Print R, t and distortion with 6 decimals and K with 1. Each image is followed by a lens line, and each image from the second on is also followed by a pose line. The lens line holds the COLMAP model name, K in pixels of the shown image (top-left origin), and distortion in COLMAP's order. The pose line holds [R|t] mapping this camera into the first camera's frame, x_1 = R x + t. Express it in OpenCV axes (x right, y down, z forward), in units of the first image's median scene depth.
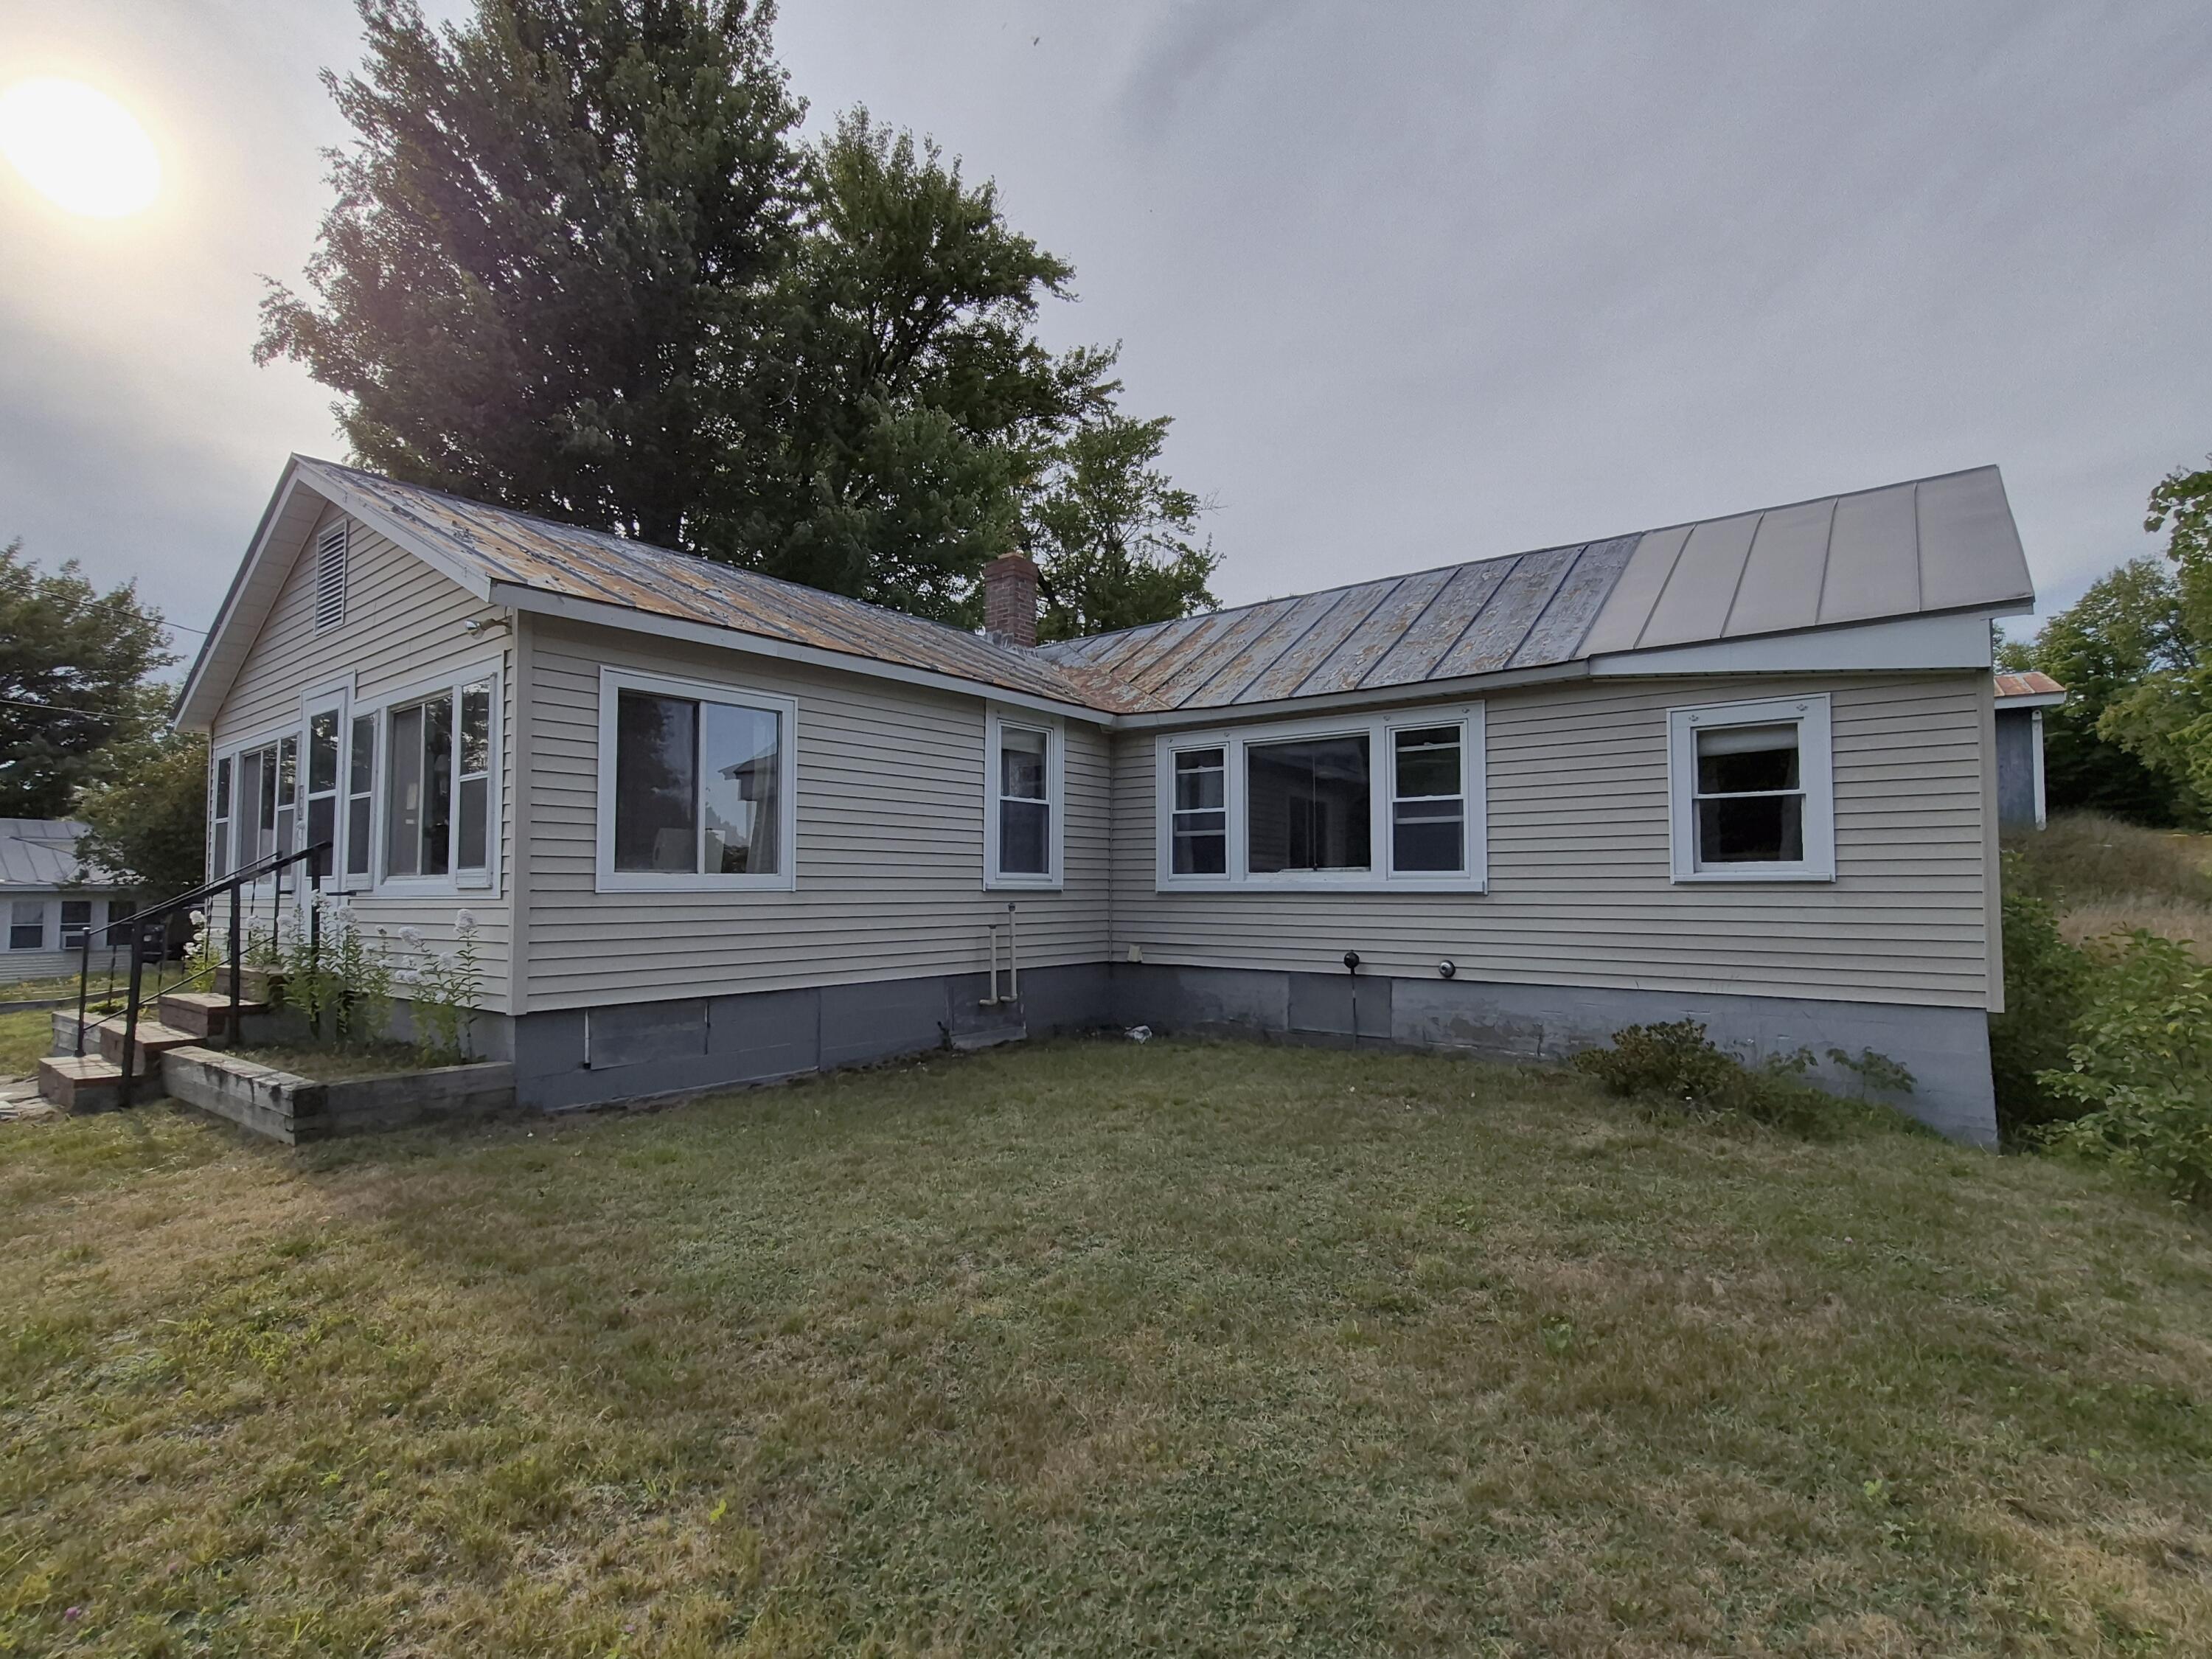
lens RADIAL K [[1051.9, 0, 1133.9], [0, 1051.9, 830.8], [0, 0, 1]] dist [0.003402, 0.004090]
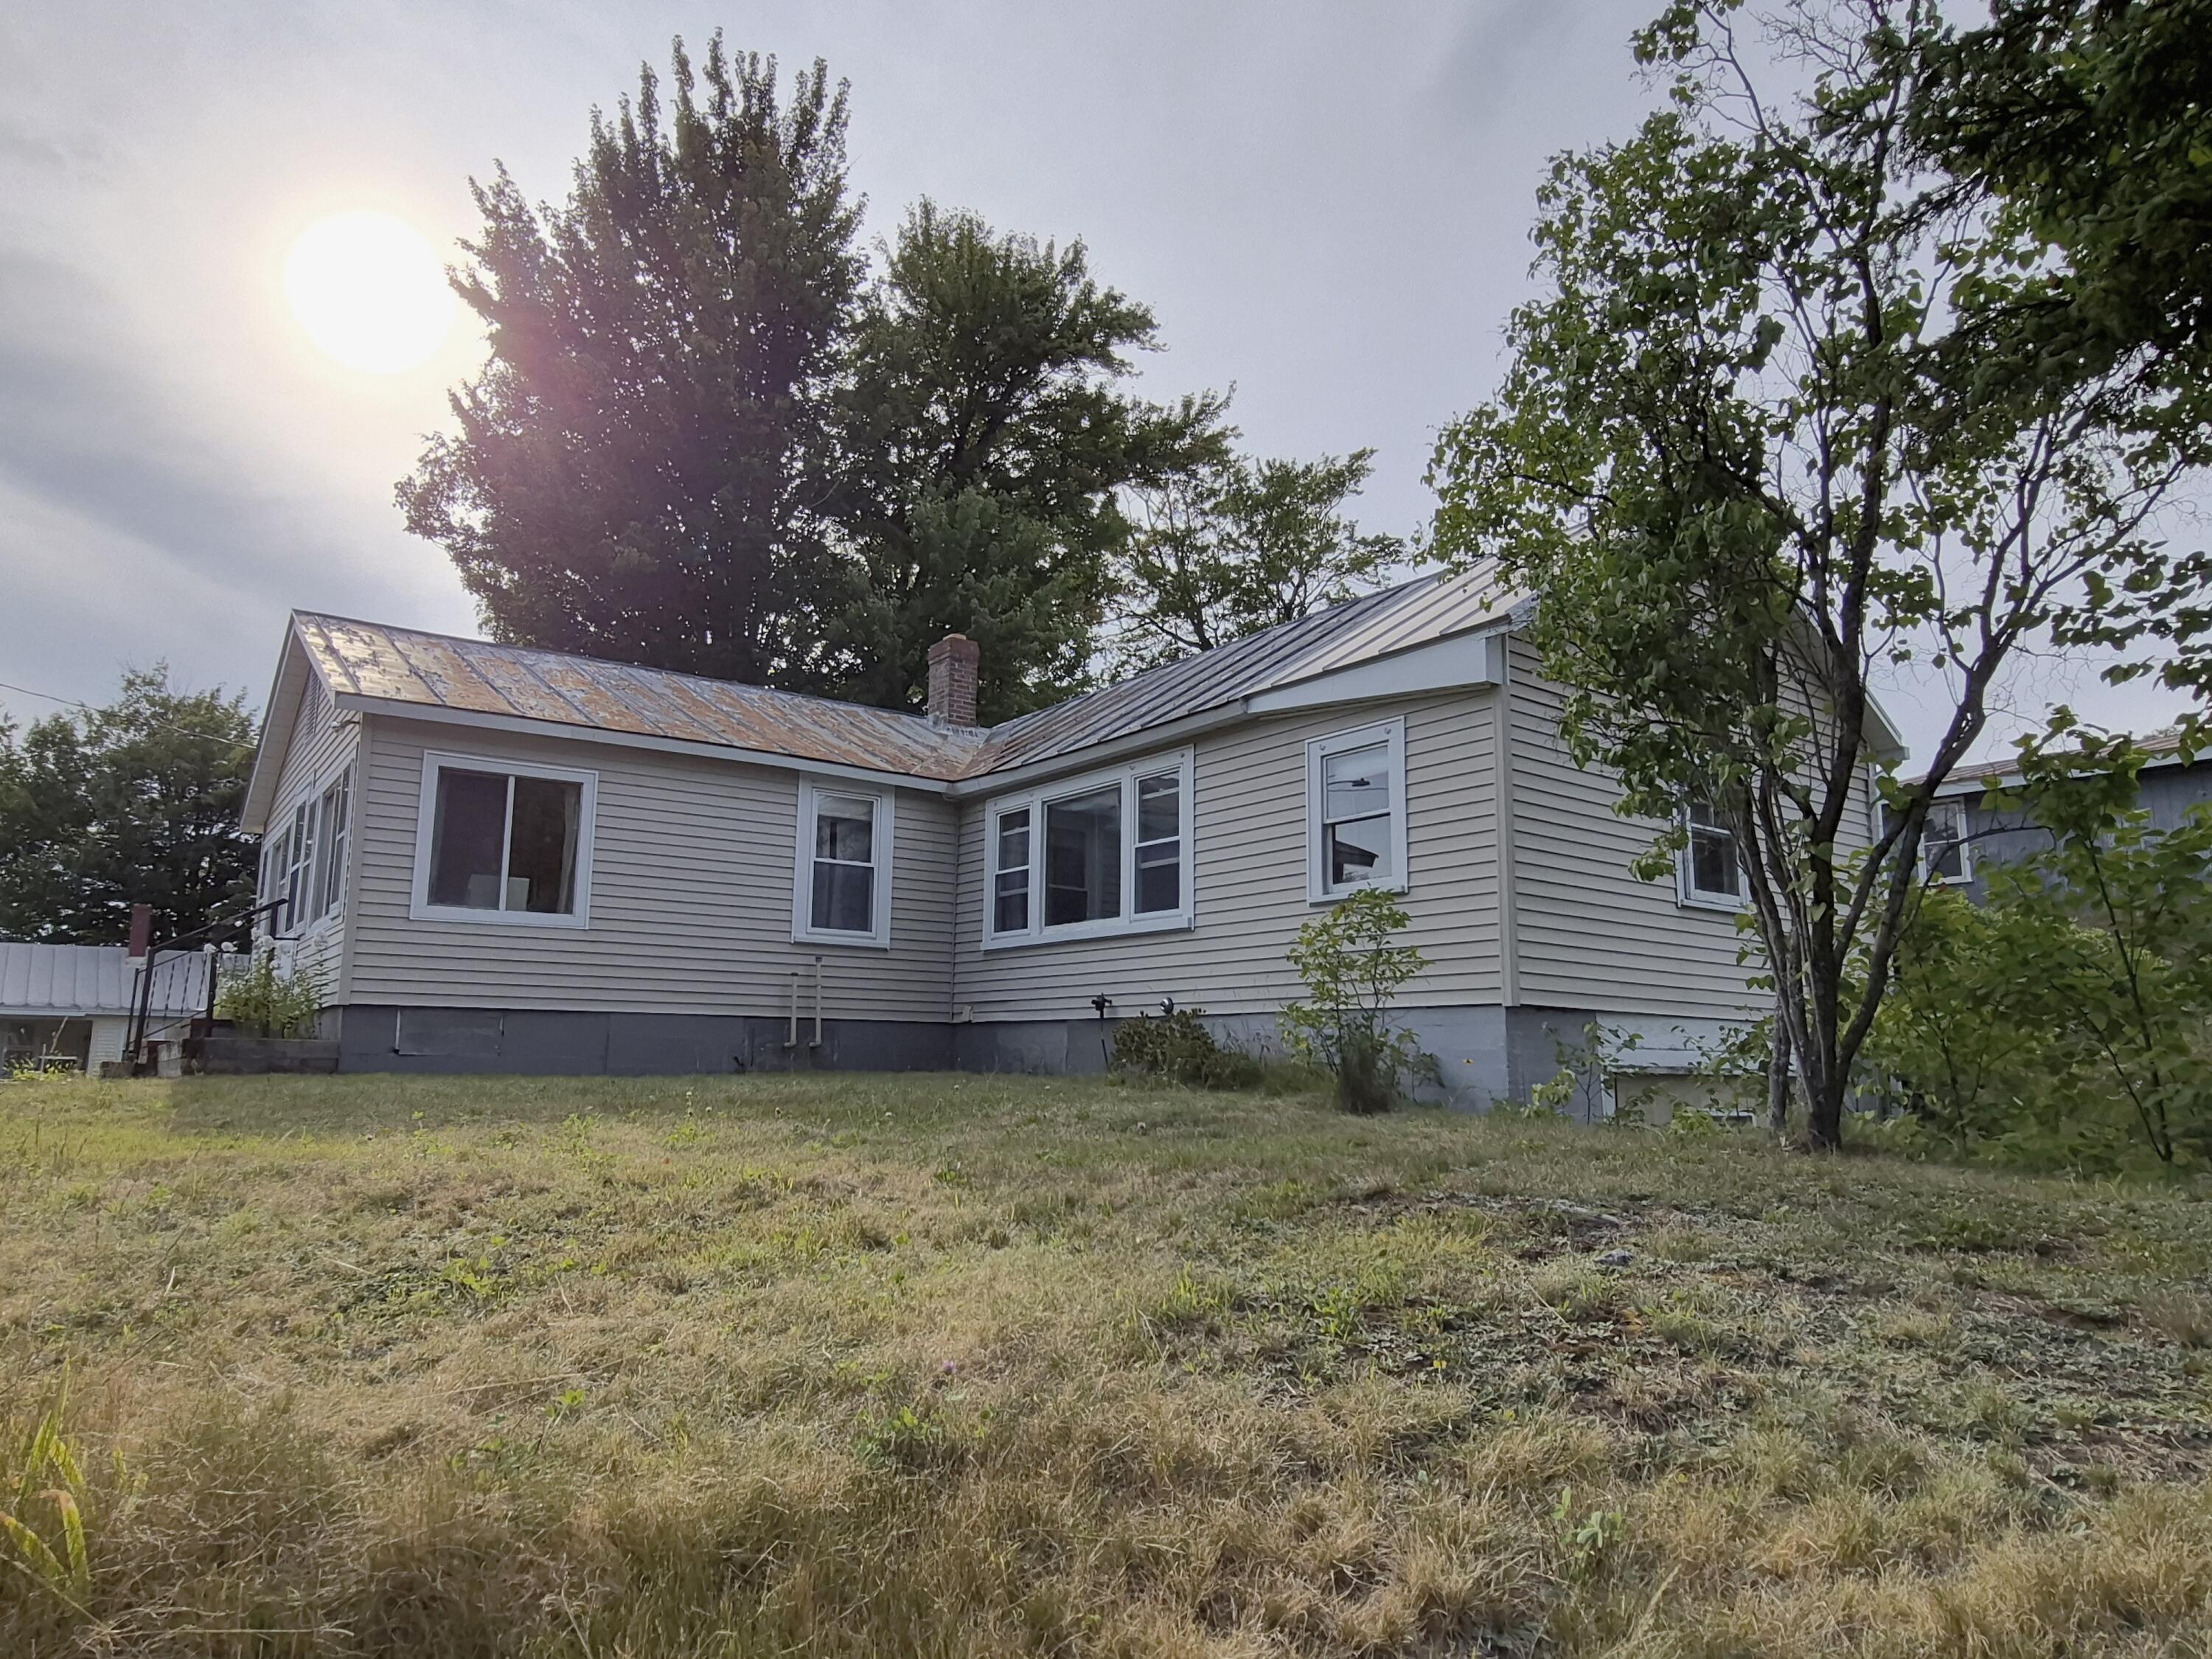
lens RADIAL K [[1427.4, 0, 1106.0], [0, 1427.4, 829.5], [0, 0, 1]] dist [0.006118, 0.001164]
pose [[0.957789, -0.038842, -0.284837, 0.609057], [0.005681, 0.993194, -0.116336, 0.116150], [0.287417, 0.109807, 0.951490, -0.339456]]
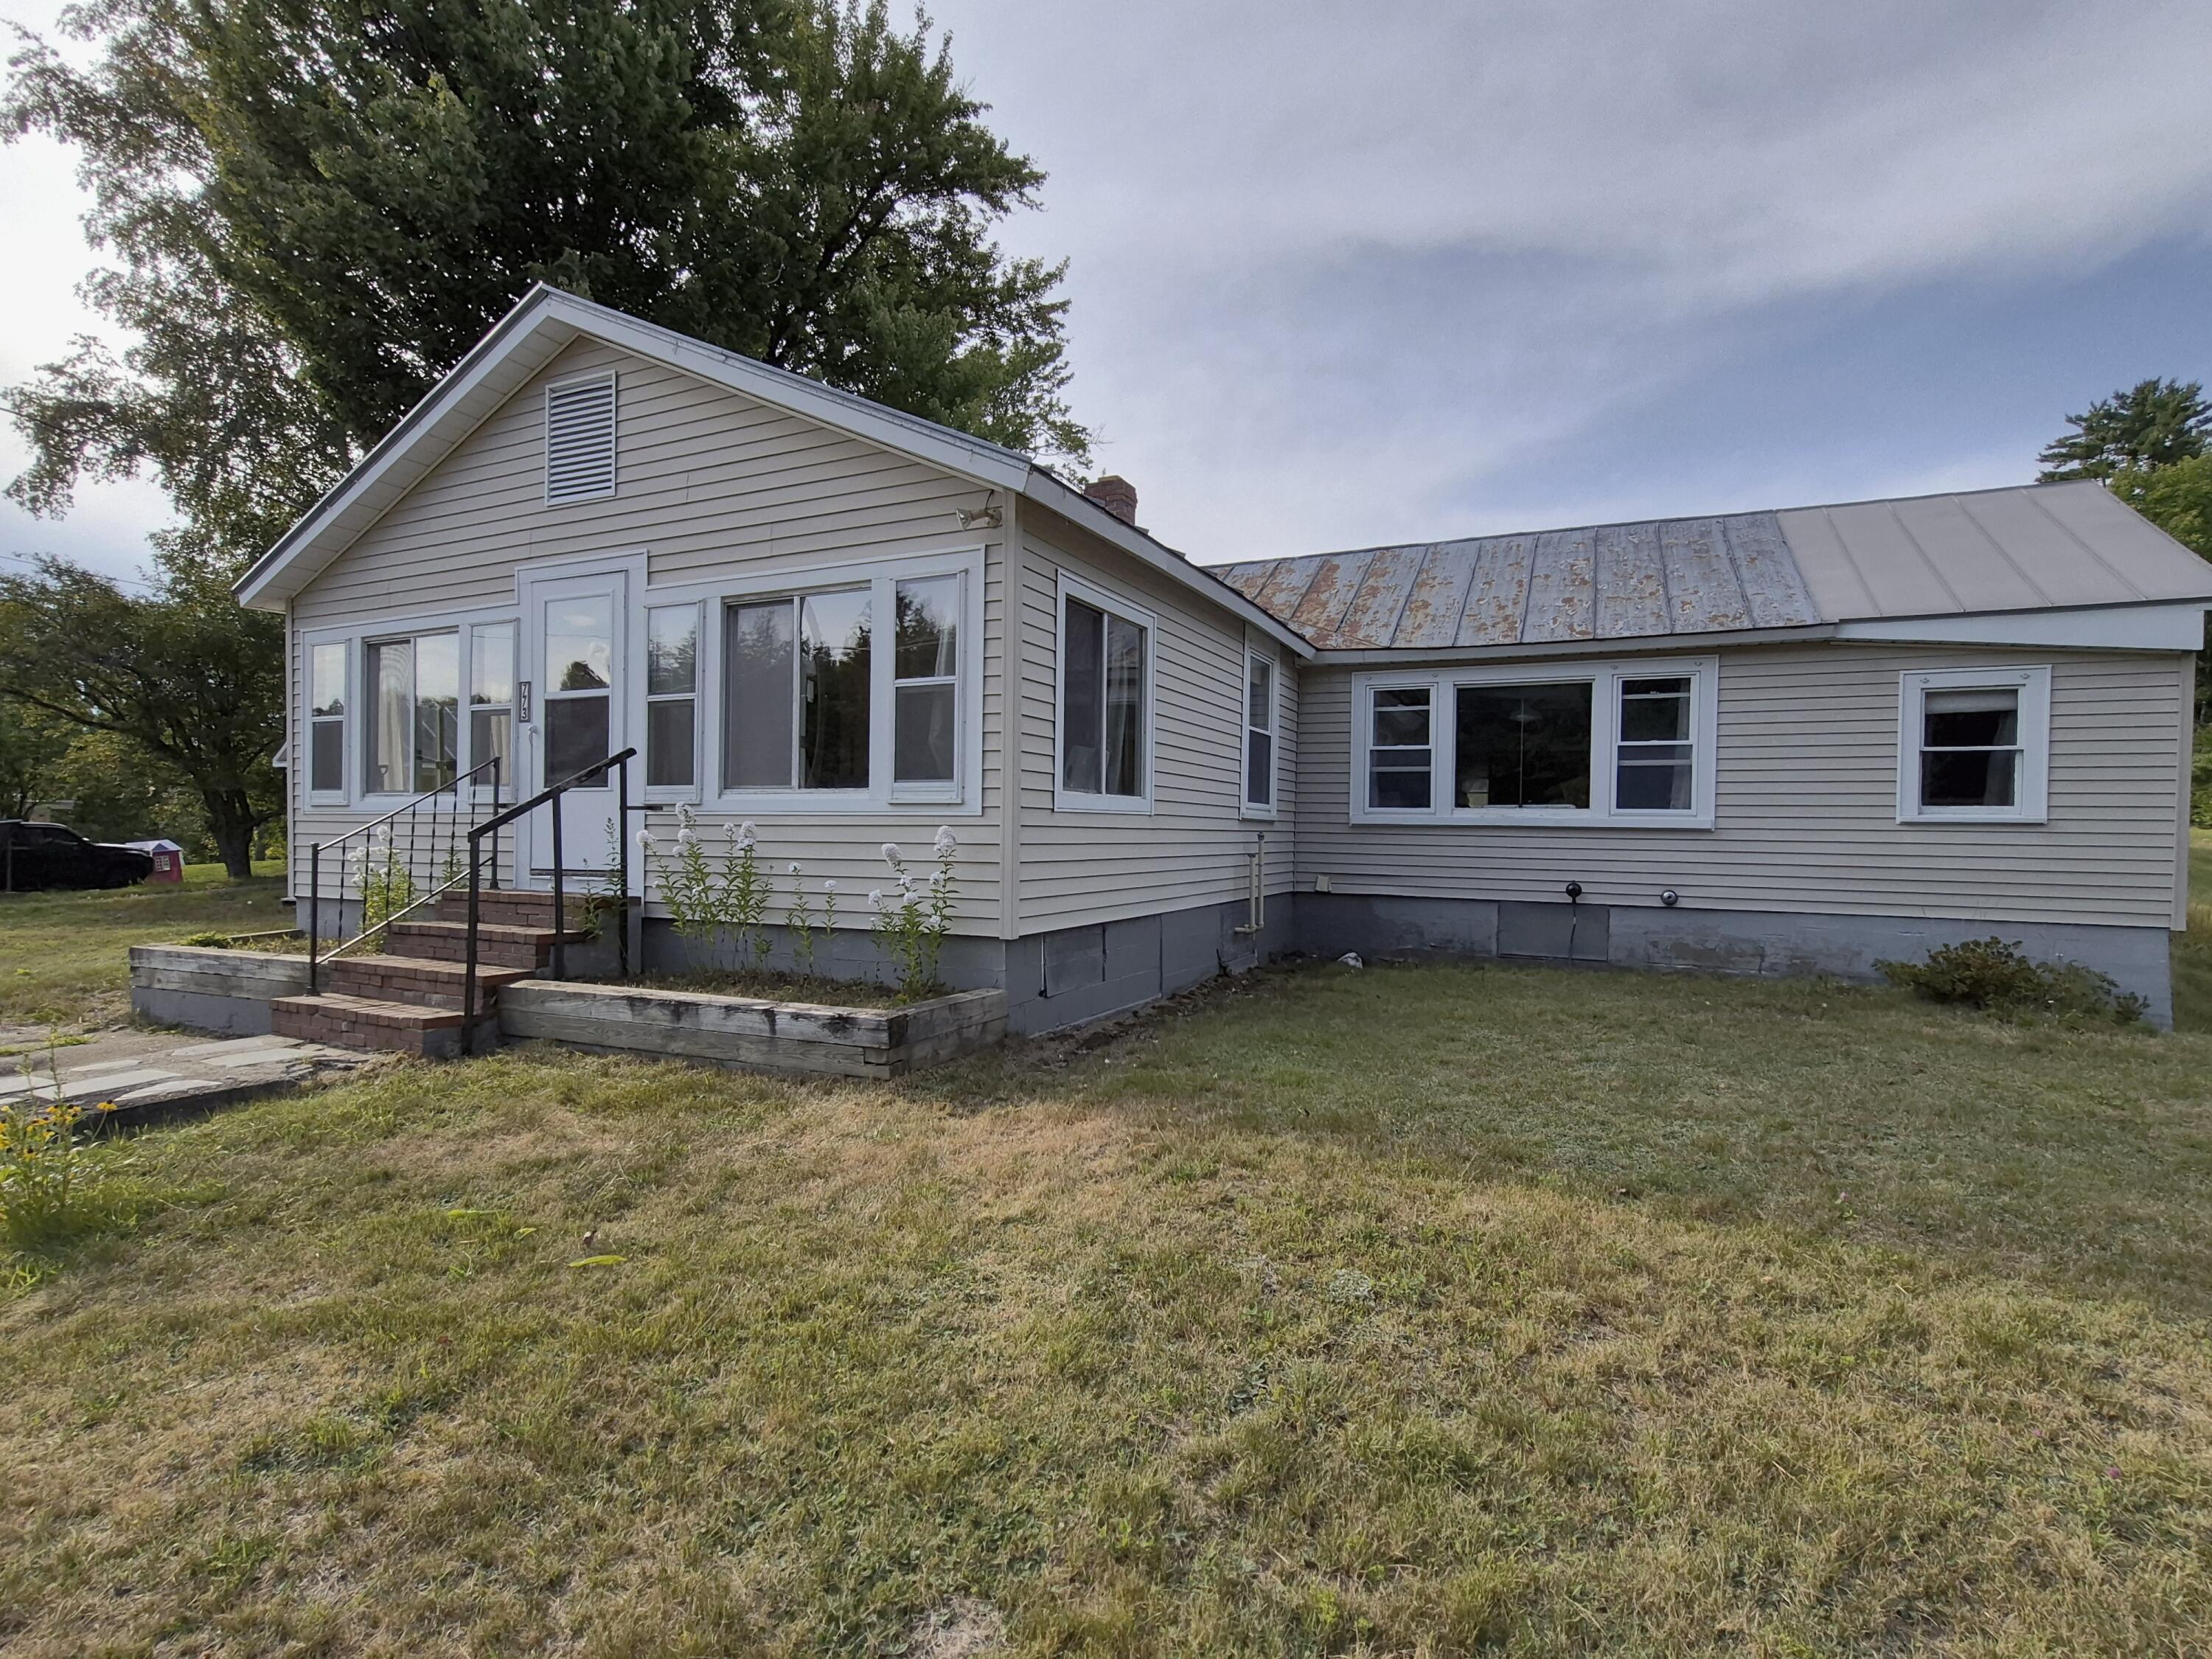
lens RADIAL K [[1044.5, 0, 1131.8], [0, 1044.5, 832.2], [0, 0, 1]] dist [0.007677, -0.000176]
pose [[0.975319, 0.016259, 0.220201, -0.471075], [-0.029109, 0.998049, 0.055238, 0.017079], [-0.218874, -0.060284, 0.973889, 0.051594]]
